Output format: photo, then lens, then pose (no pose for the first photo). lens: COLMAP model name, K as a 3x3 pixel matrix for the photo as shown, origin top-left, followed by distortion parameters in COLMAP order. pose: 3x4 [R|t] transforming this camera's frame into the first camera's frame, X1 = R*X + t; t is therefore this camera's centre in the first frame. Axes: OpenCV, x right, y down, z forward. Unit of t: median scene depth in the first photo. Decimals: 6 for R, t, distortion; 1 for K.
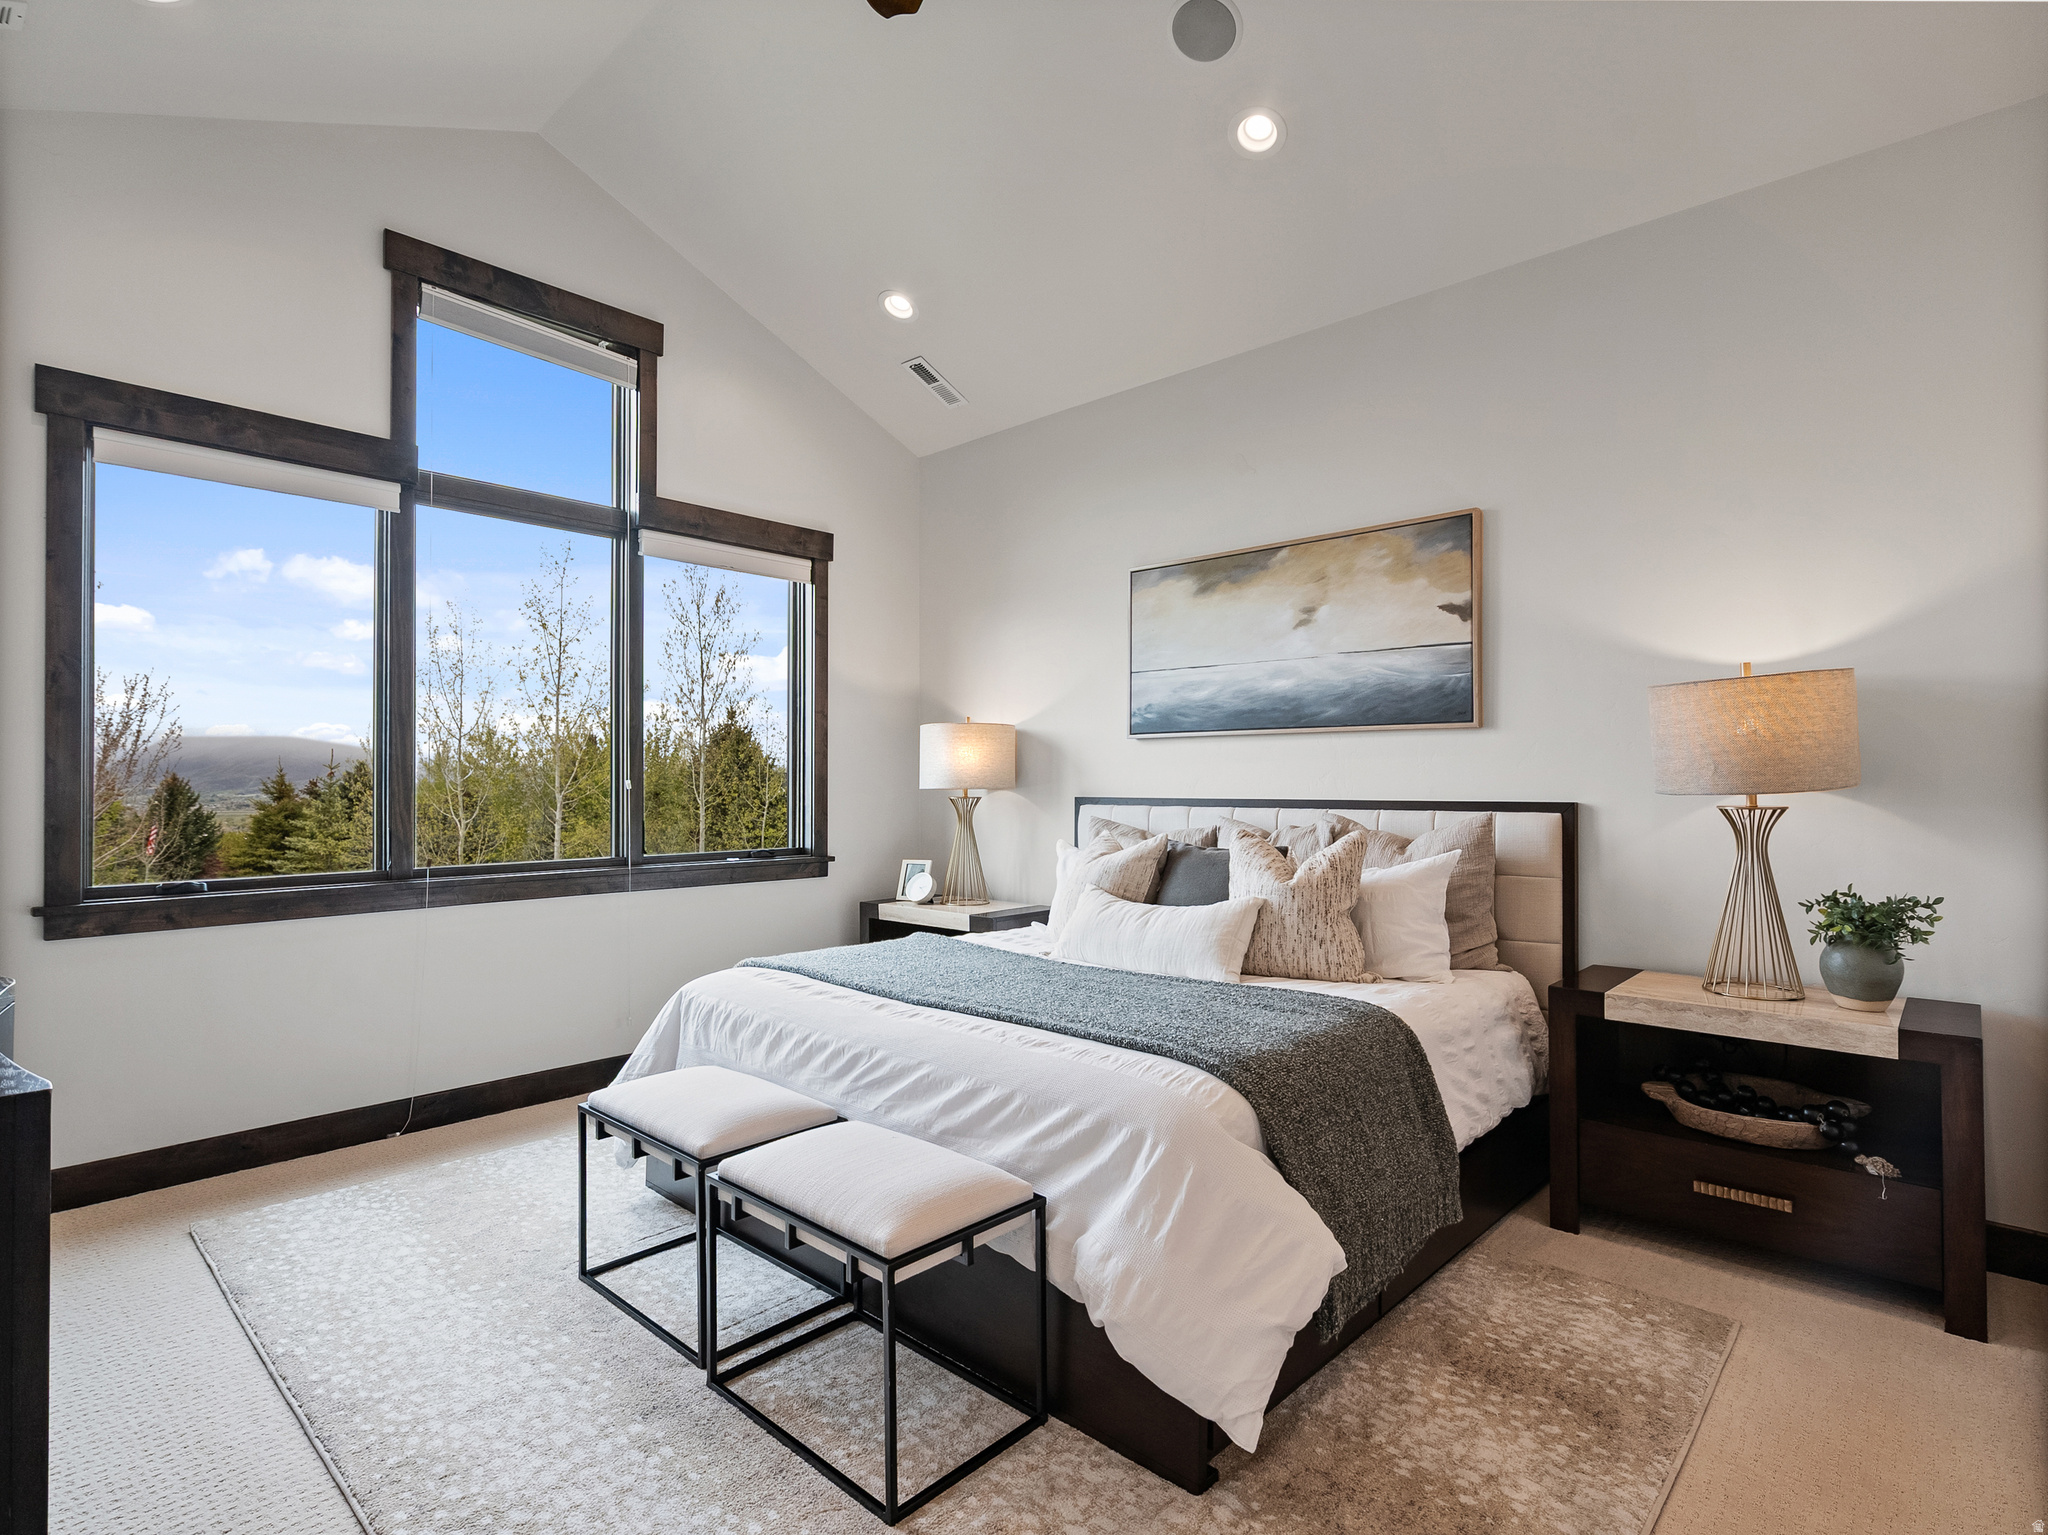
lens RADIAL K [[1061.2, 0, 1019.7], [0, 1061.2, 769.5], [0, 0, 1]] dist [-0.014615, 0.004565]
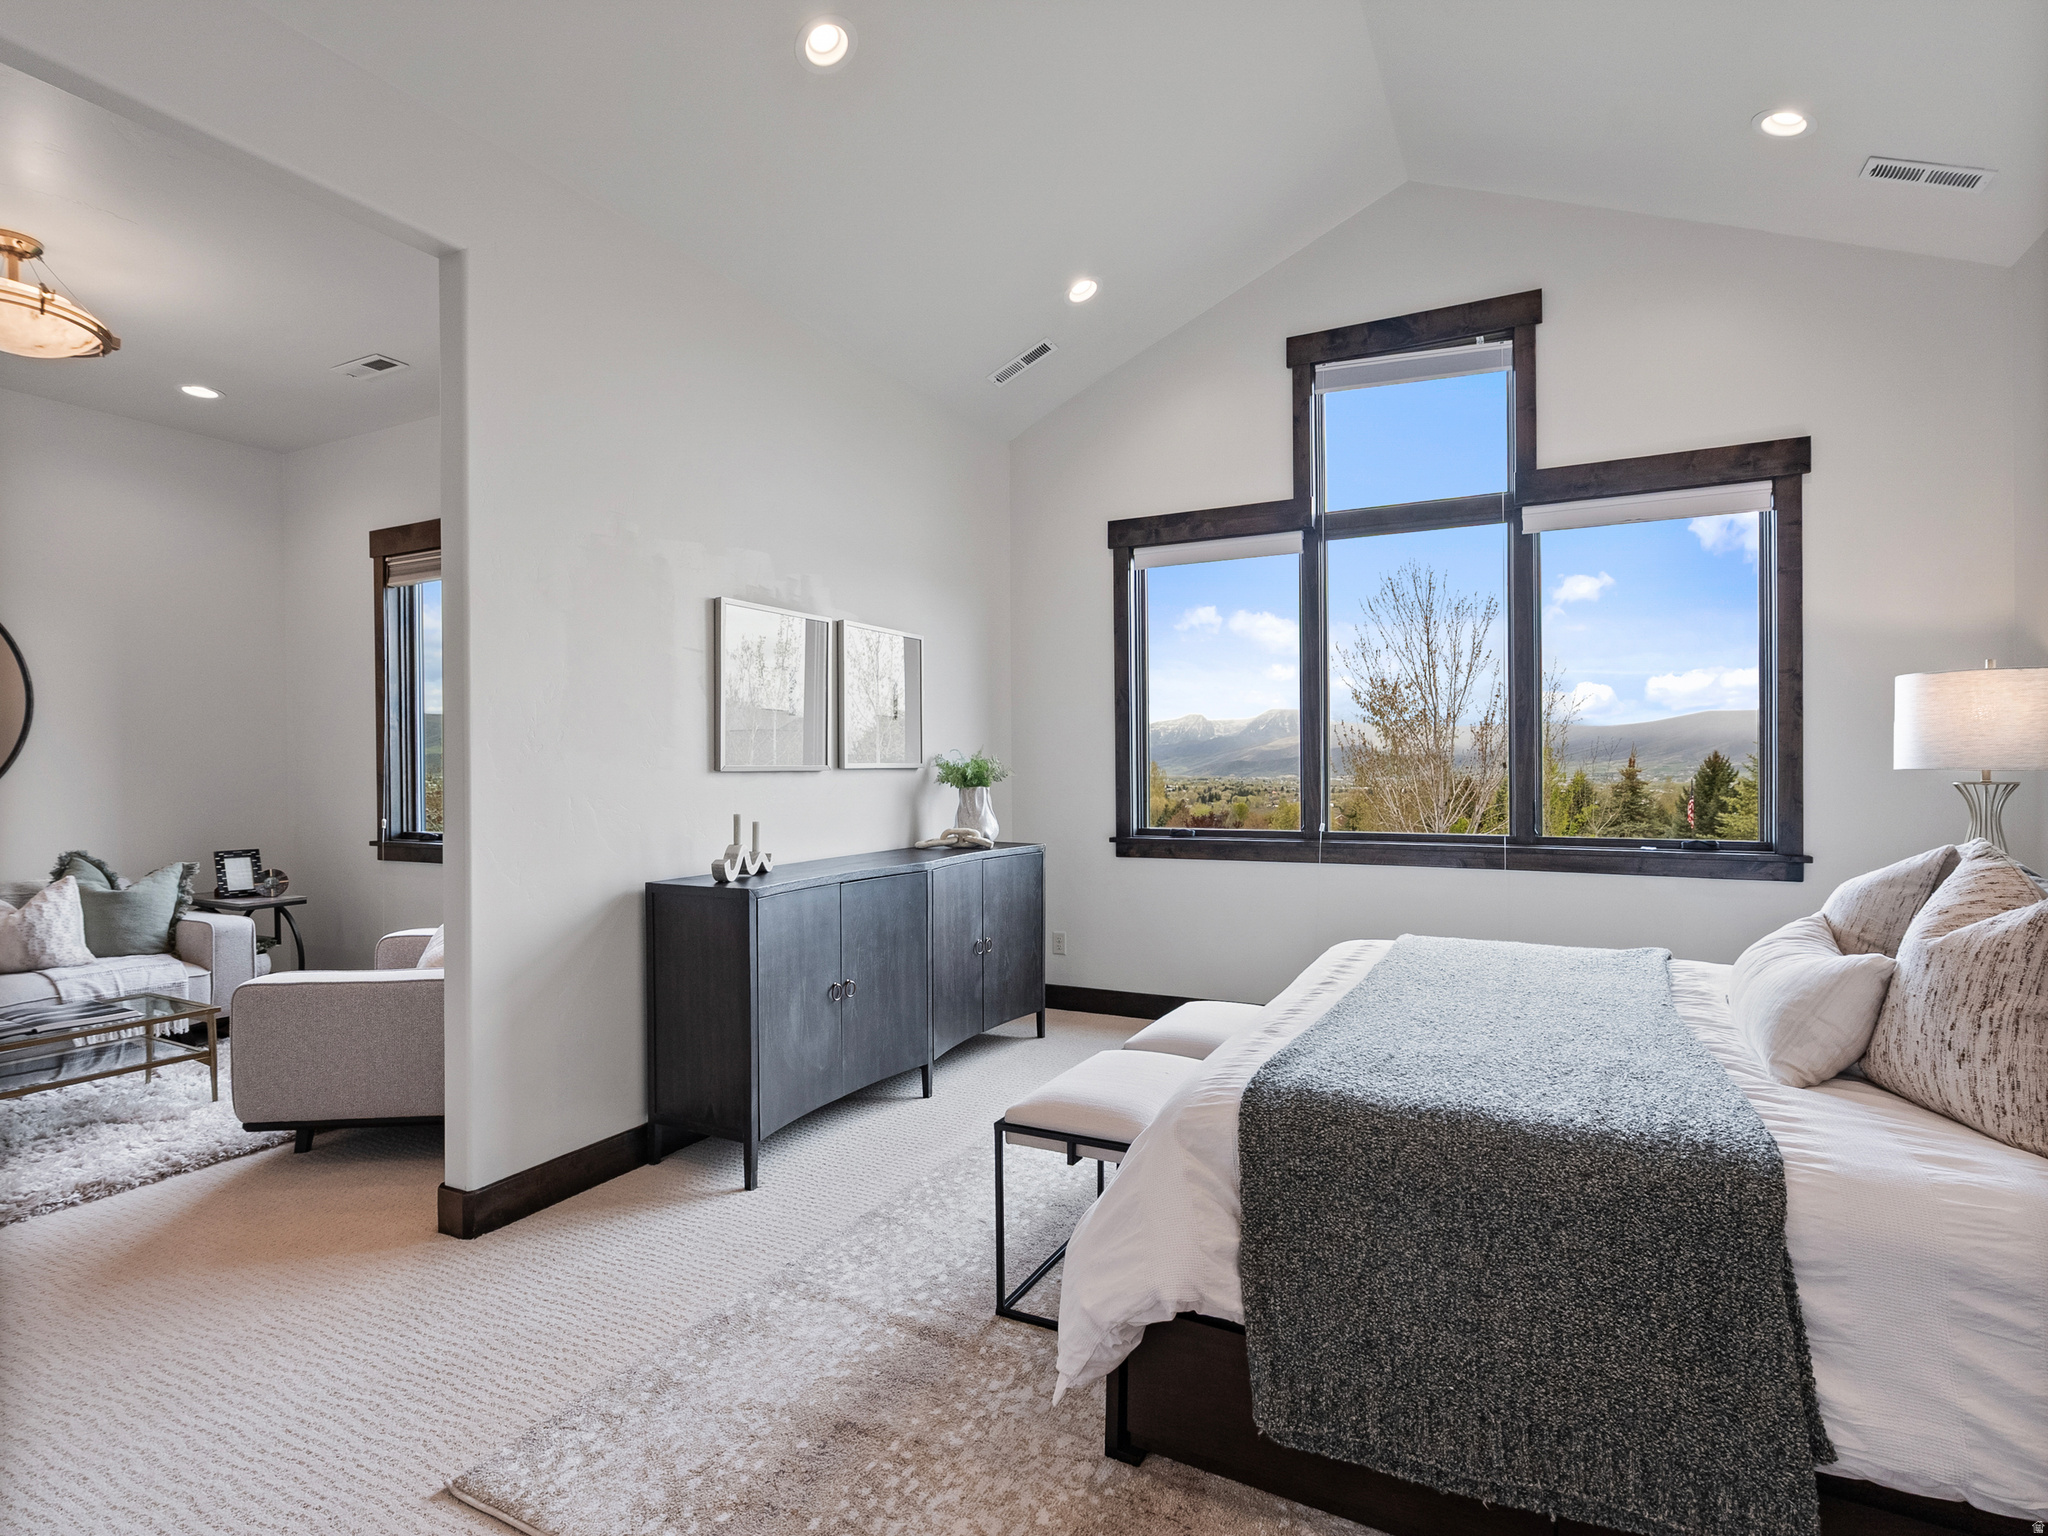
lens RADIAL K [[1061.2, 0, 1006.8], [0, 1061.2, 769.6], [0, 0, 1]] dist [-0.014615, 0.004565]
pose [[0.236970, 0.003184, -0.971512, 0.519081], [0.018629, 0.999796, 0.007821, 0.002567], [0.971338, -0.019952, 0.236863, 0.304142]]
